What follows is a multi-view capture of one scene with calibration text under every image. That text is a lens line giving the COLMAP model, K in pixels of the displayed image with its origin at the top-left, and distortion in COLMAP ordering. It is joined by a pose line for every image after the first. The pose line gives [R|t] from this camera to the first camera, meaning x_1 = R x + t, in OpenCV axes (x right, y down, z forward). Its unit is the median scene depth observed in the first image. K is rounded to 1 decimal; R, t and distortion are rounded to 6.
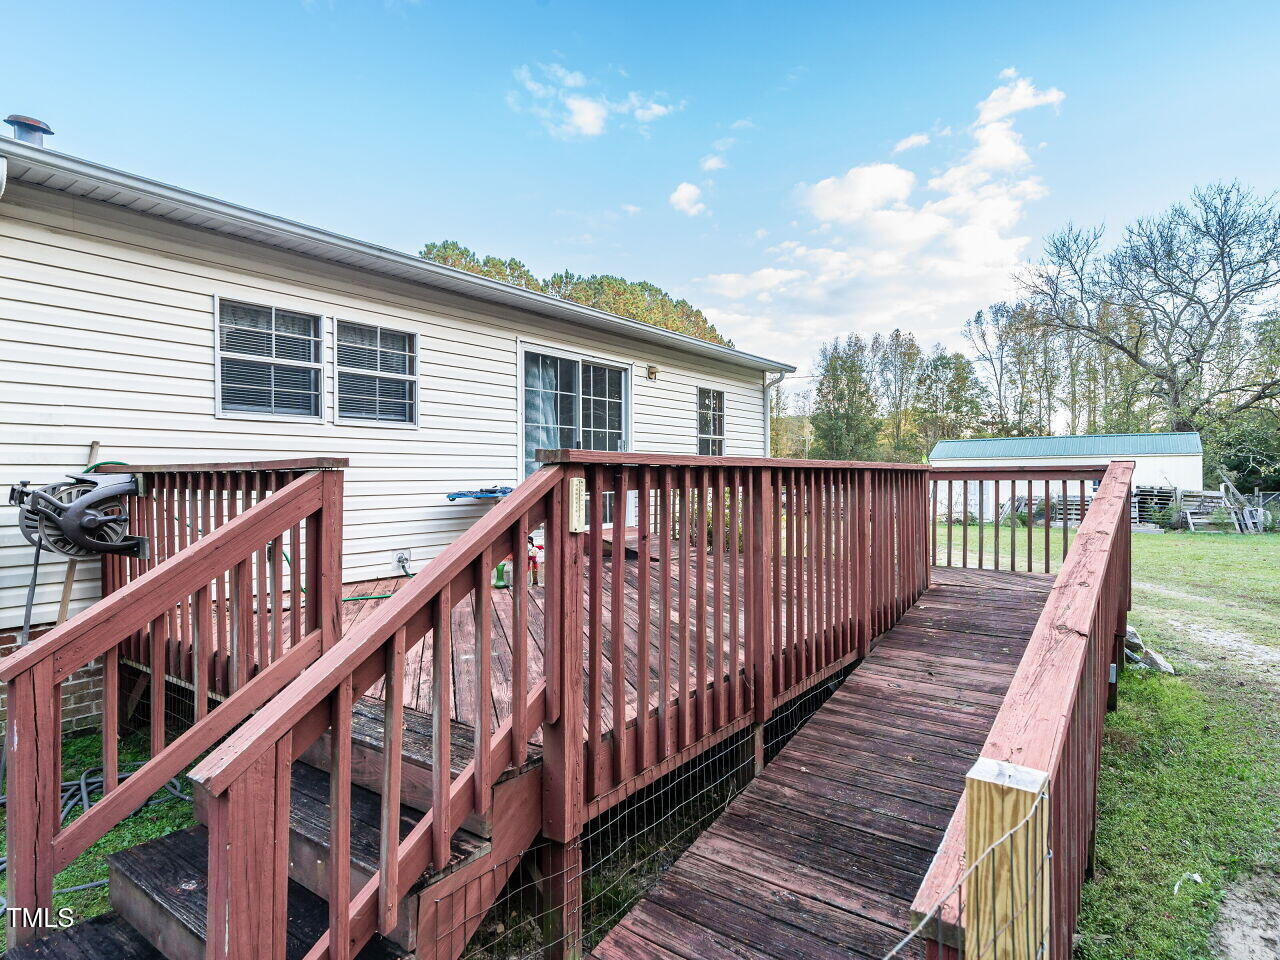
lens RADIAL K [[708.7, 0, 651.3], [0, 708.7, 479.0], [0, 0, 1]] dist [0.001843, -0.000049]
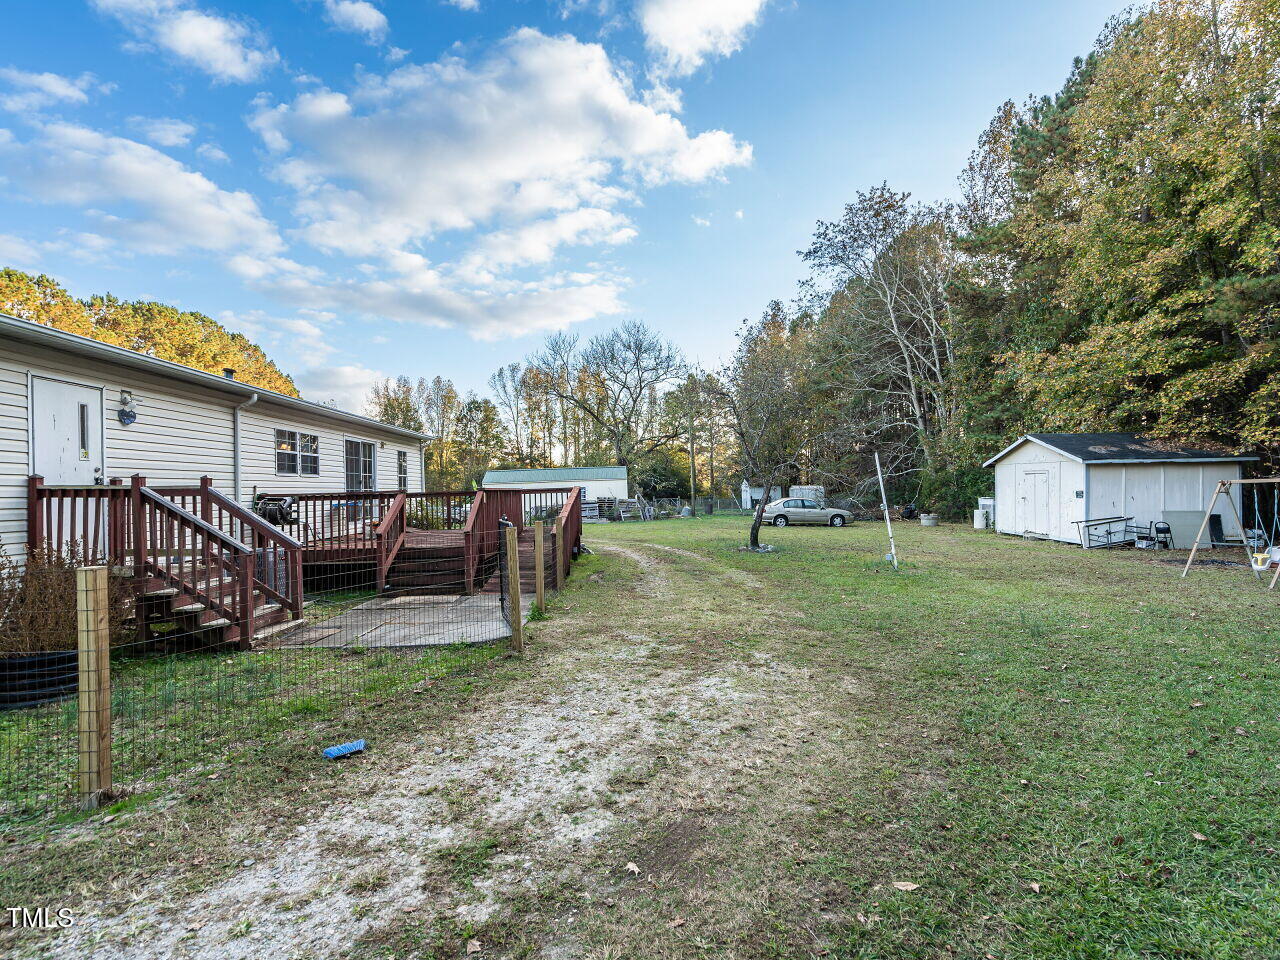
lens RADIAL K [[657.7, 0, 632.7], [0, 657.7, 480.7], [0, 0, 1]] dist [0.001851, 0.000786]
pose [[0.804057, -0.012644, 0.594418, -0.140316], [0.030544, 0.999332, -0.020059, 0.002720], [-0.593767, 0.034285, 0.803906, -0.239040]]
